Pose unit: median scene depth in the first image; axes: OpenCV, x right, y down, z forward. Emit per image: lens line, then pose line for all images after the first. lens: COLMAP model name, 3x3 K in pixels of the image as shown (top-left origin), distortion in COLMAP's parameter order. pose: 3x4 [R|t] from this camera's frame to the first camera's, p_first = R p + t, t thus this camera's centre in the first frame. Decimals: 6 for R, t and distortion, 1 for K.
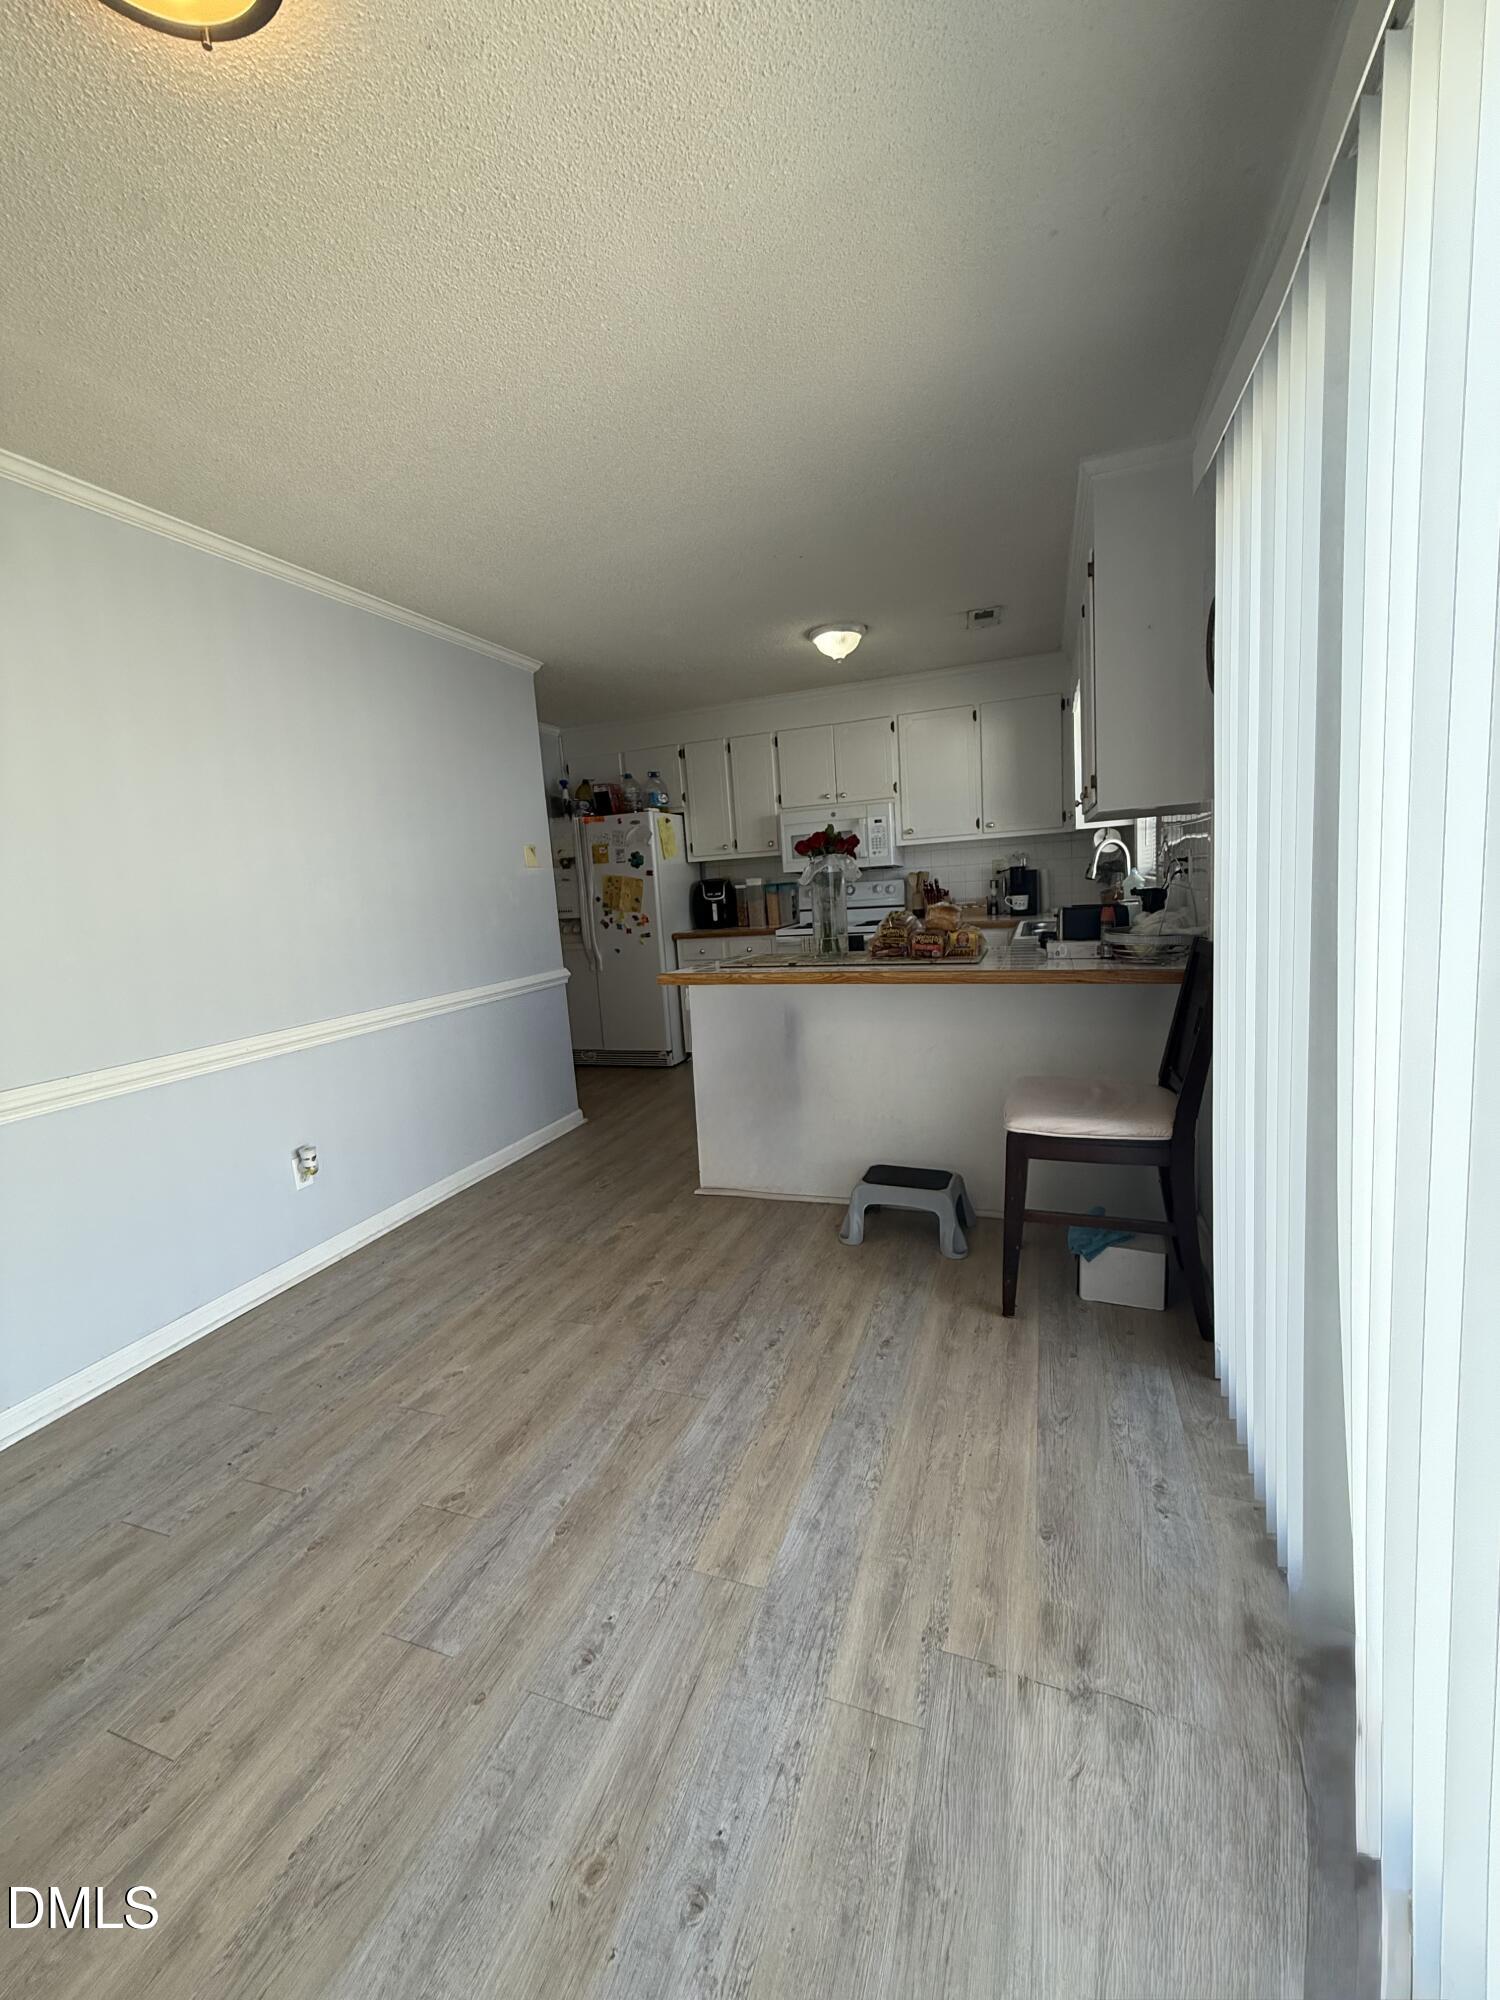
lens RADIAL K [[796.0, 0, 749.8], [0, 796.0, 994.0], [0, 0, 1]] dist [-0.001987, 0.000311]
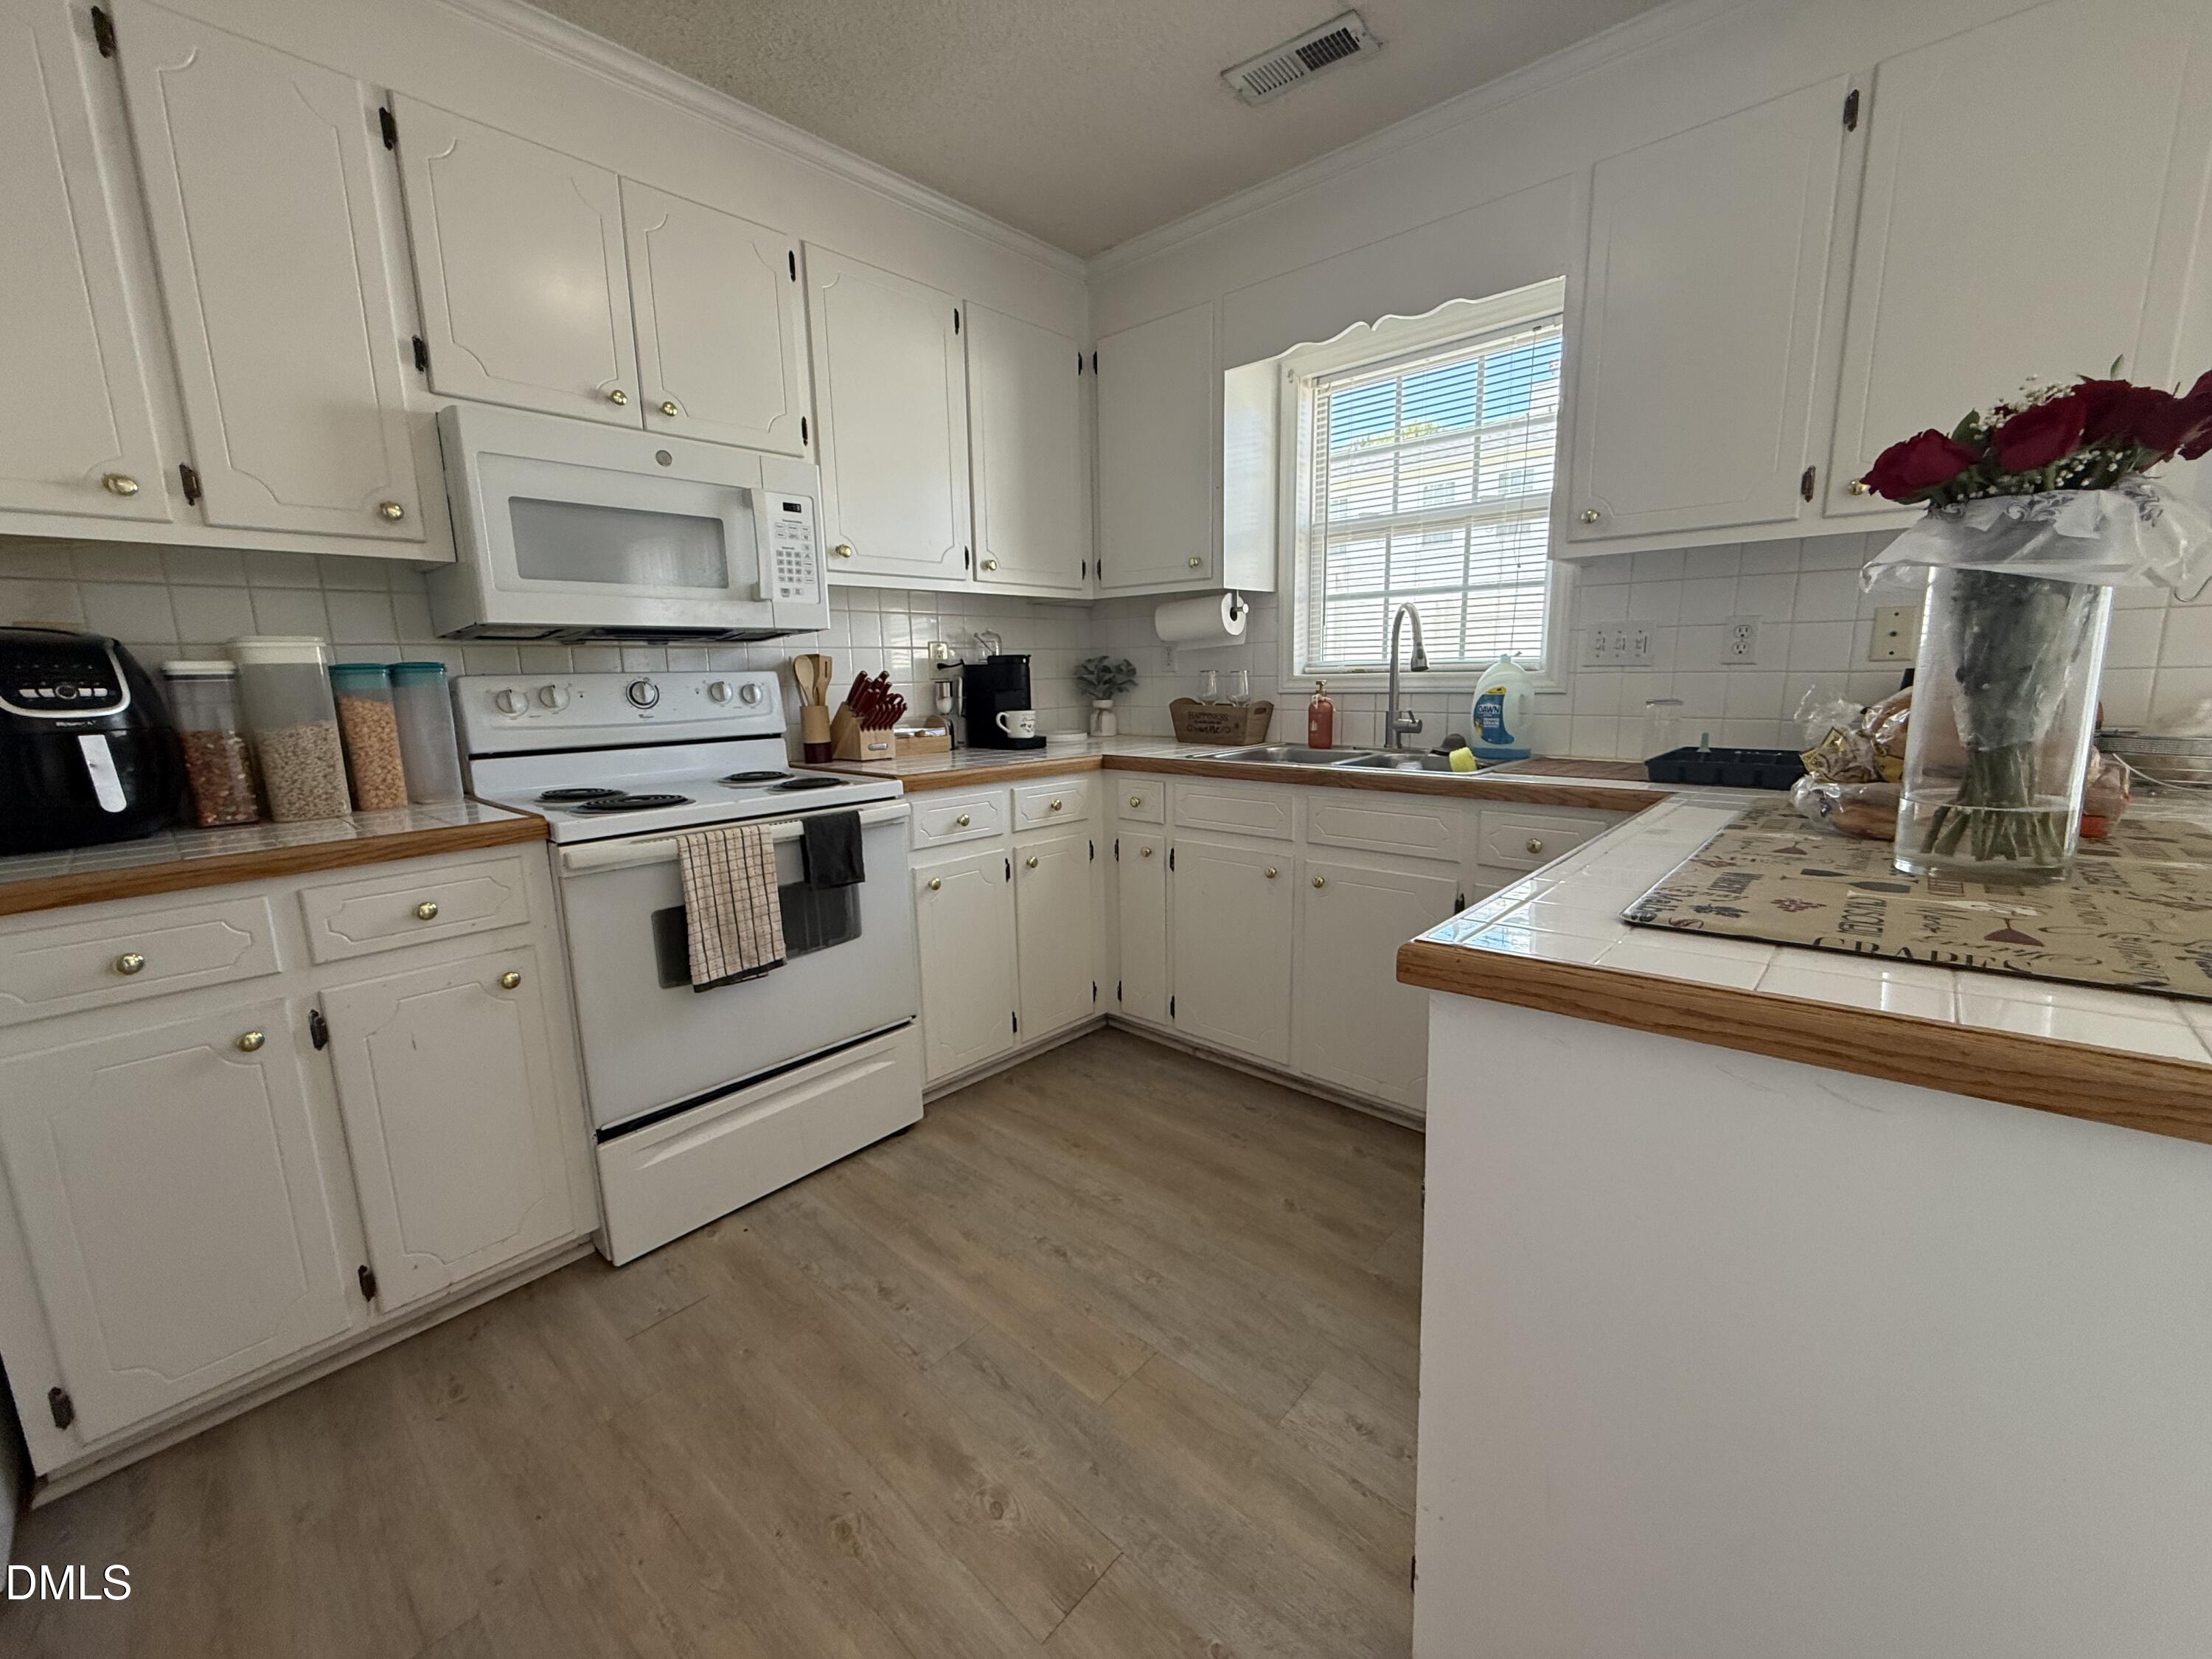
lens RADIAL K [[880.4, 0, 1101.4], [0, 880.4, 829.1], [0, 0, 1]] dist [-0.001987, 0.000311]
pose [[0.384025, -0.106166, 0.917199, -0.179164], [0.128235, 0.989873, 0.060887, -0.073534], [-0.914374, 0.094235, 0.393751, 0.716896]]
